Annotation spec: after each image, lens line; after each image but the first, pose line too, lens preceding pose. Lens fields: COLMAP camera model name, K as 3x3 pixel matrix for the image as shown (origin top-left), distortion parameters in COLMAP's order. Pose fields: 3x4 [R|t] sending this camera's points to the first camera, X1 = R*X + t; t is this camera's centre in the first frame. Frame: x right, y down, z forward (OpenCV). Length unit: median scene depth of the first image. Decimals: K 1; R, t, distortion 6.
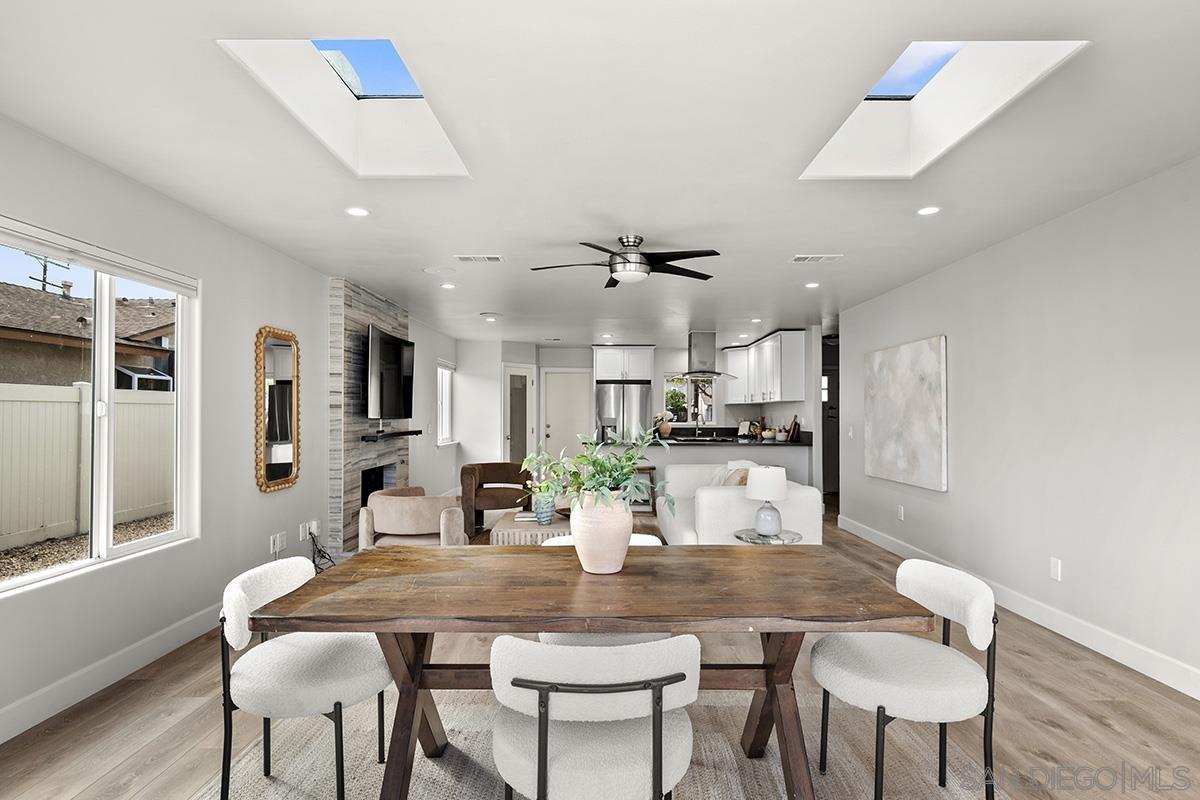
lens RADIAL K [[662.3, 0, 599.0], [0, 662.3, 400.7], [0, 0, 1]] dist [-0.005131, -0.000215]
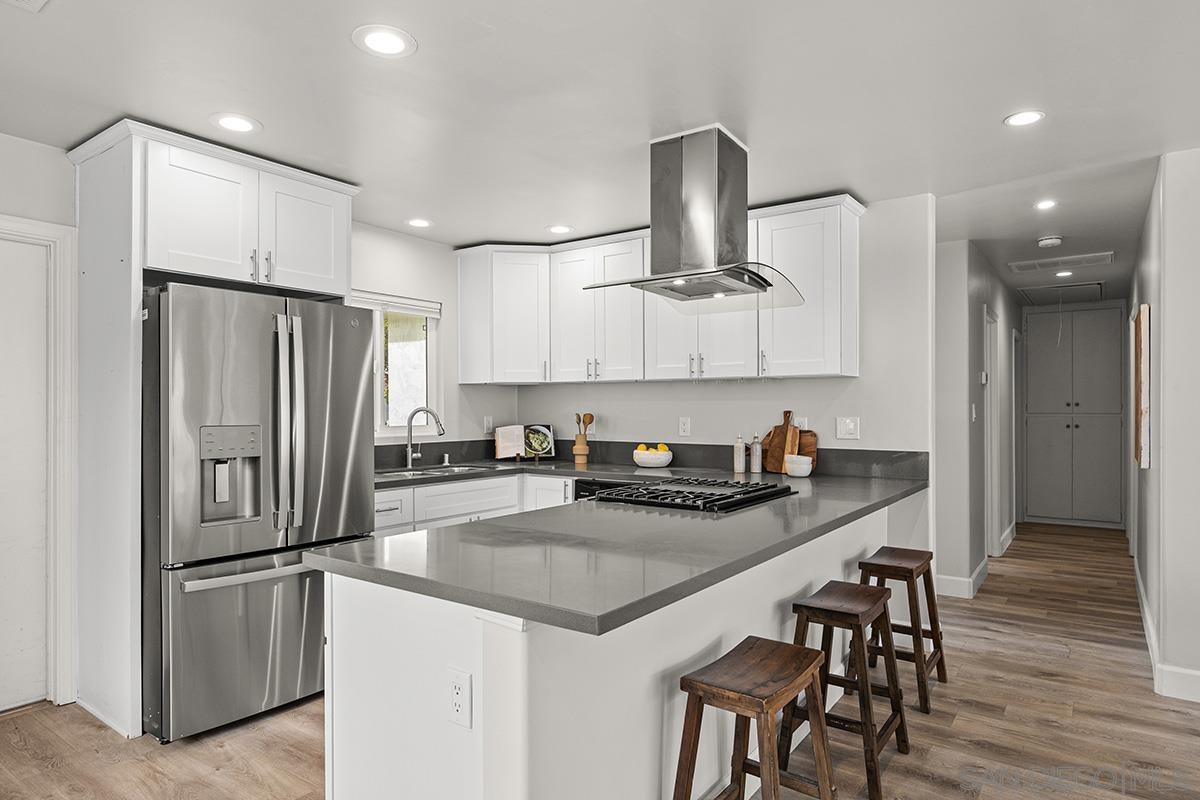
lens RADIAL K [[694.1, 0, 598.5], [0, 694.1, 407.8], [0, 0, 1]] dist [-0.007315, 0.002083]
pose [[0.573507, -0.003906, 0.819191, -0.119543], [-0.015624, 0.999755, 0.015706, 0.013276], [-0.819052, -0.021806, 0.573305, 0.745699]]
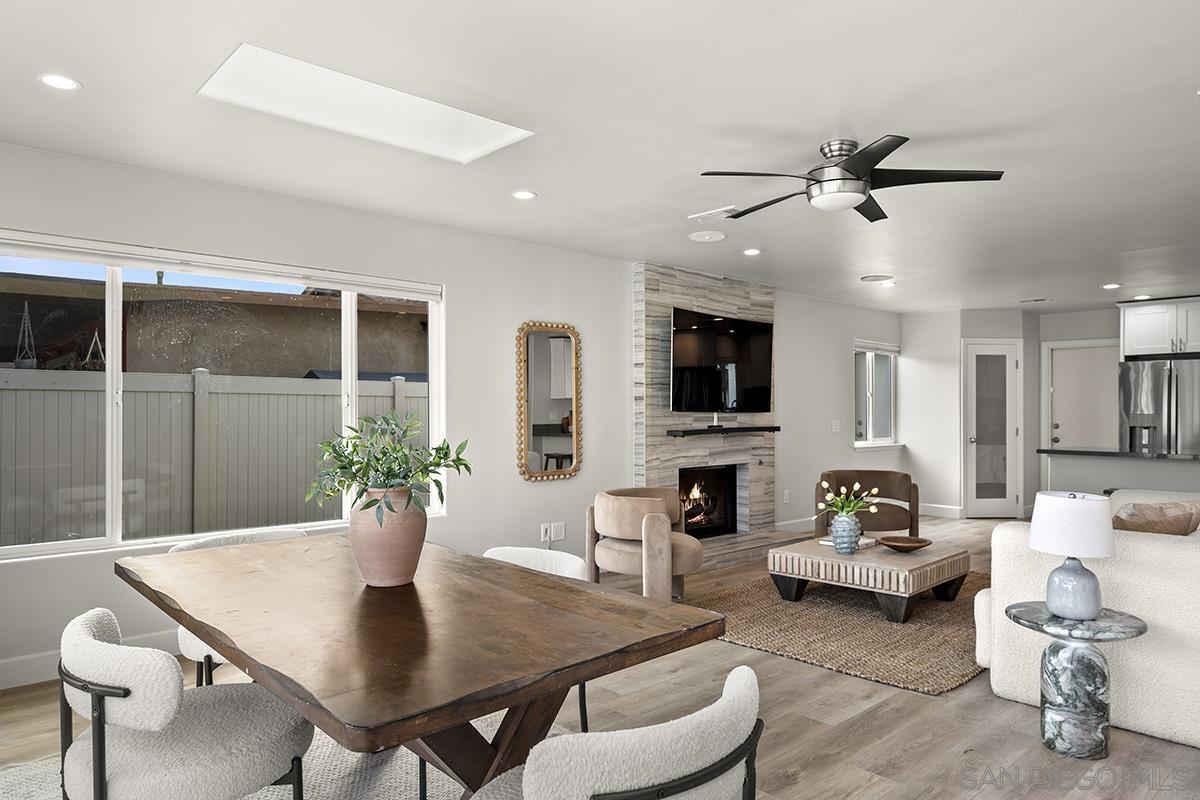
lens RADIAL K [[754.6, 0, 592.4], [0, 754.6, 408.4], [0, 0, 1]] dist [-0.001823, -0.001449]
pose [[0.678527, -0.003613, -0.734566, 0.190494], [0.014123, 0.999867, 0.008128, 0.007252], [0.734439, -0.015889, 0.678488, 0.119115]]
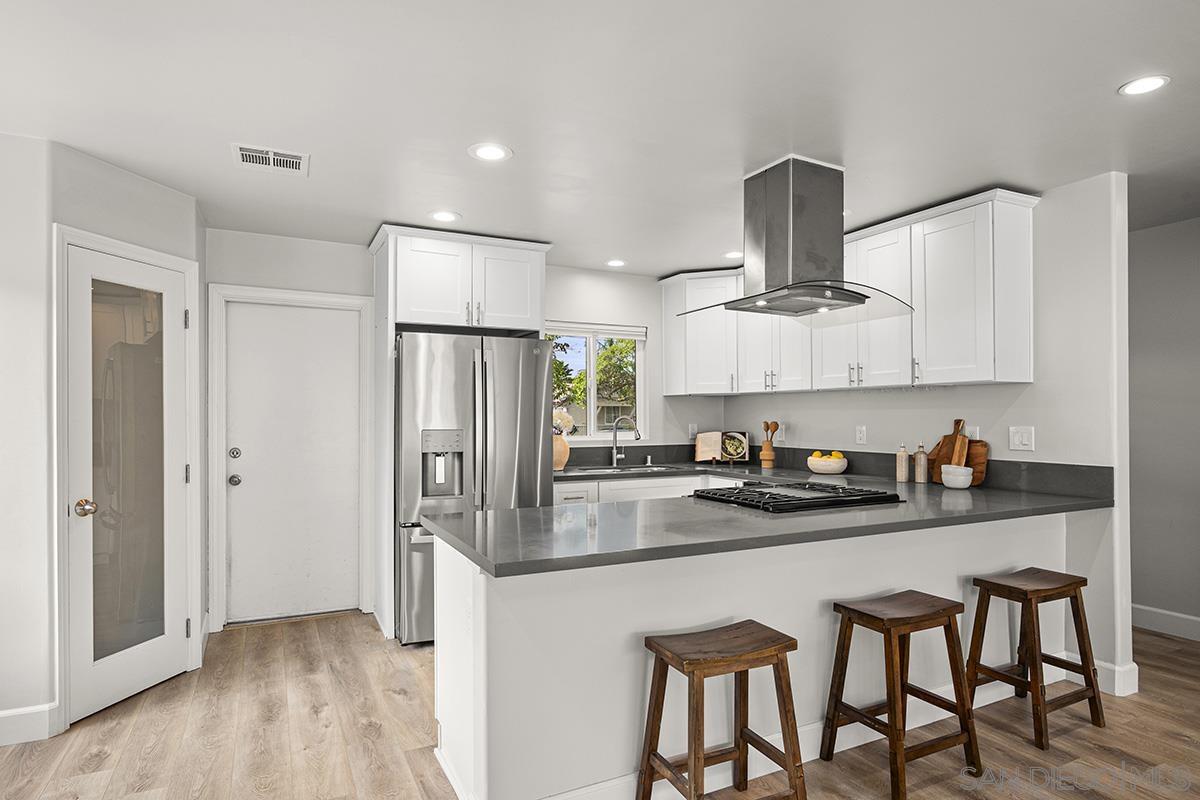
lens RADIAL K [[662.3, 0, 599.6], [0, 662.3, 413.9], [0, 0, 1]] dist [-0.005131, -0.000215]
pose [[0.887139, -0.004184, 0.461483, -0.073791], [-0.005241, 0.999803, 0.019140, 0.010638], [-0.461472, -0.019398, 0.886943, 0.656190]]
